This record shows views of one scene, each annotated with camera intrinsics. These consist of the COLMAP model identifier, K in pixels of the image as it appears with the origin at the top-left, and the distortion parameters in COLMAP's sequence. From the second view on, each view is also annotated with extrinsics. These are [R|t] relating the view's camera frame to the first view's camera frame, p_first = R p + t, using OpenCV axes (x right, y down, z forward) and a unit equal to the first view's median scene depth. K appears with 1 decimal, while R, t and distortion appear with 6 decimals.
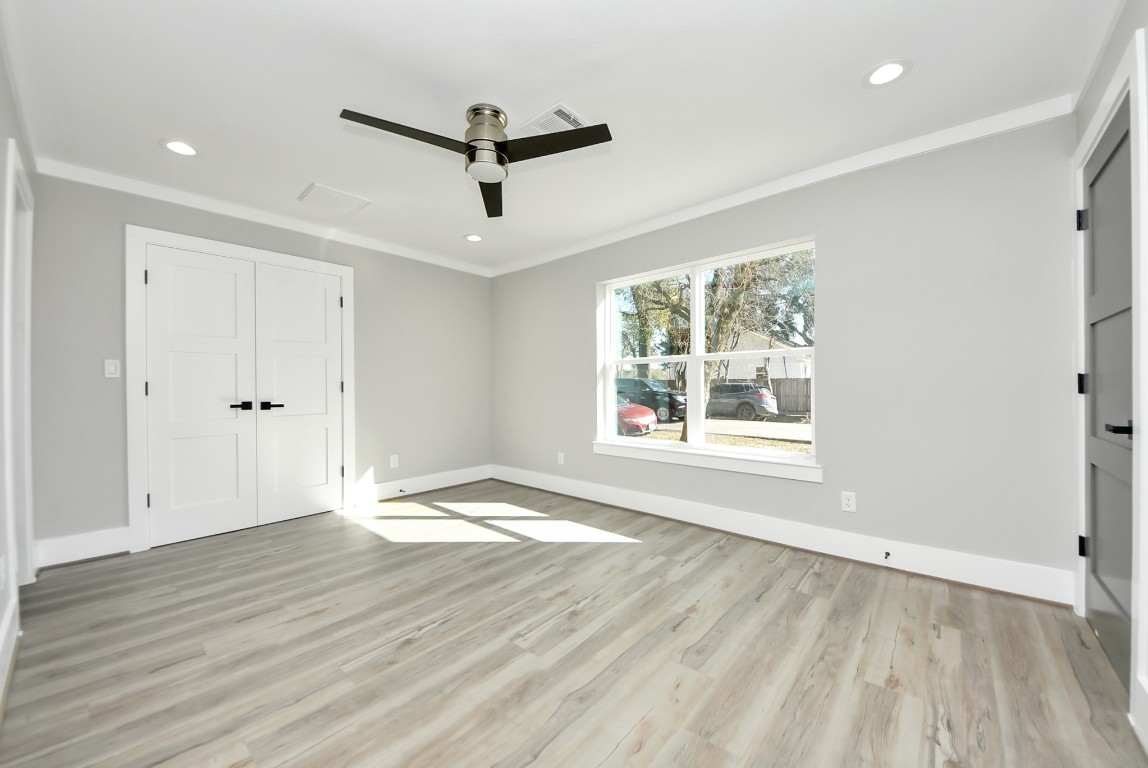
lens RADIAL K [[420.8, 0, 565.6], [0, 420.8, 385.7], [0, 0, 1]] dist [0.054699, -0.030056]
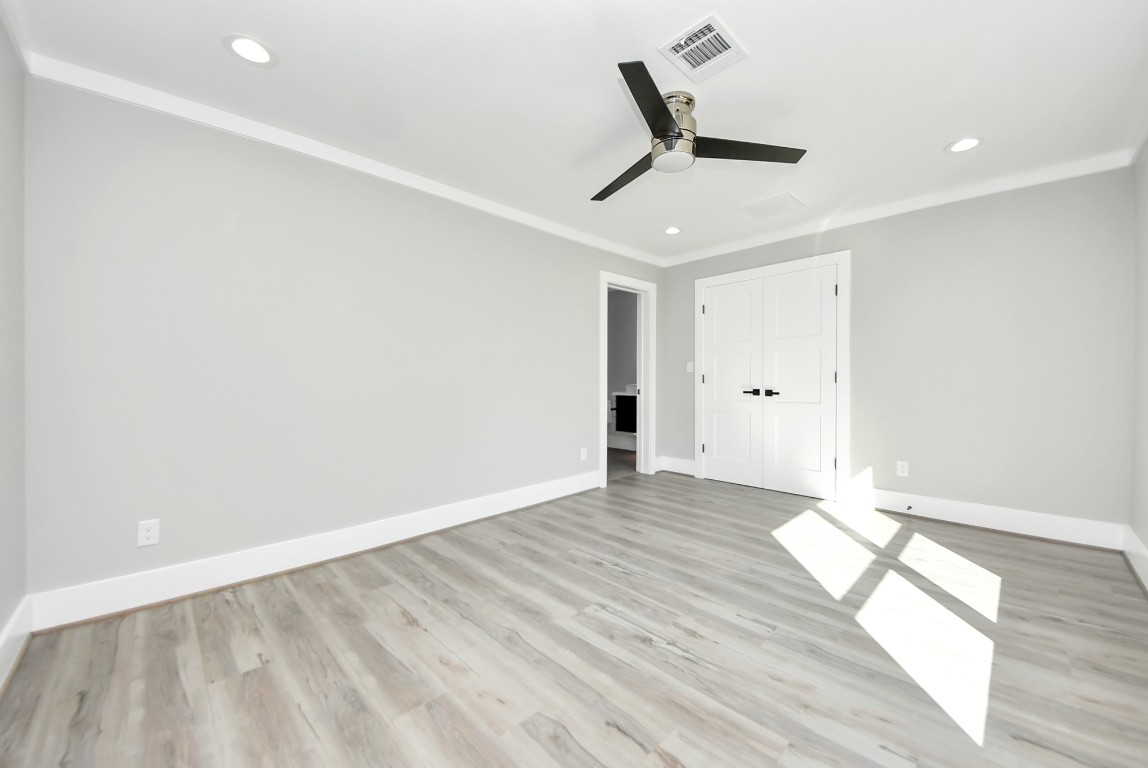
lens RADIAL K [[392.9, 0, 574.0], [0, 392.9, 384.0], [0, 0, 1]] dist [0.030609, -0.017203]
pose [[-0.015541, 0.014677, -0.999772, 0.674755], [0.004384, 0.999884, 0.014611, 0.003418], [0.999870, -0.004156, -0.015603, 0.717779]]
